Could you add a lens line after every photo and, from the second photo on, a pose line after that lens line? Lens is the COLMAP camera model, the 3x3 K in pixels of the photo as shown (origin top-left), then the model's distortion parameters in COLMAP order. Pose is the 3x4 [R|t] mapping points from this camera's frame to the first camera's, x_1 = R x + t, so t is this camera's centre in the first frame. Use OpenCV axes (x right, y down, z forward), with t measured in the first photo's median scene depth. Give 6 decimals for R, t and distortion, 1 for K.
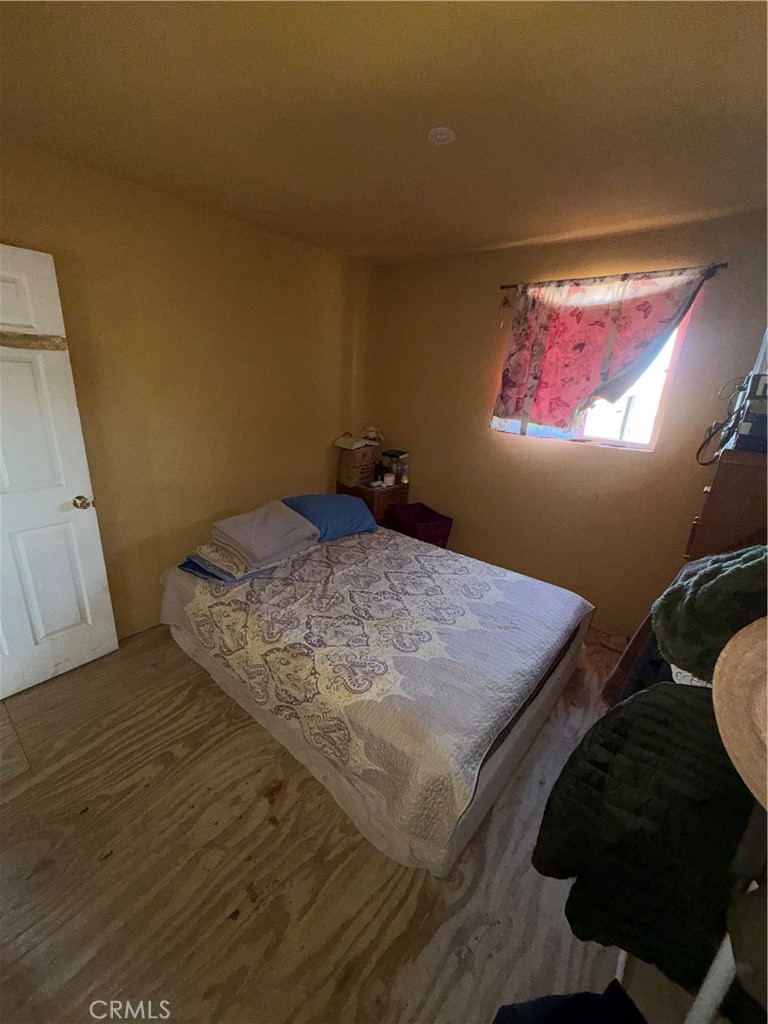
lens RADIAL K [[409.6, 0, 386.5], [0, 409.6, 508.7], [0, 0, 1]] dist [0.002212, -0.001258]
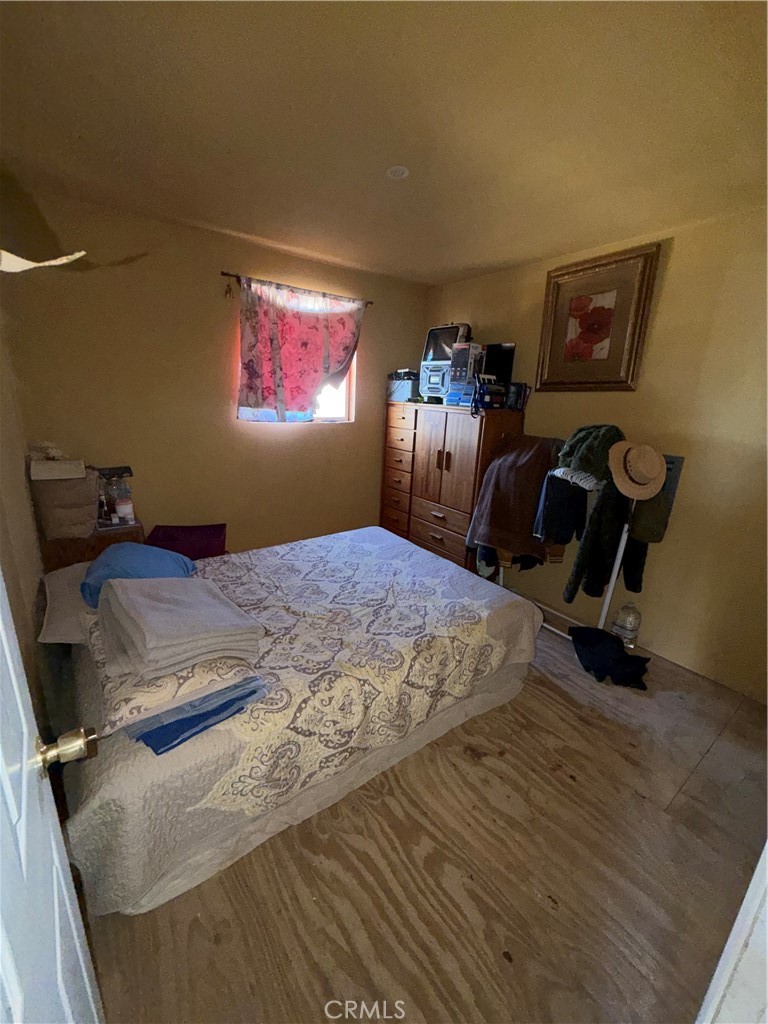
lens RADIAL K [[409.6, 0, 383.2], [0, 409.6, 506.7], [0, 0, 1]] dist [0.002212, -0.001258]
pose [[0.237622, -0.299804, 0.923934, -0.852301], [0.268795, 0.934329, 0.234047, -0.187107], [-0.933426, 0.192734, 0.302603, 0.569231]]
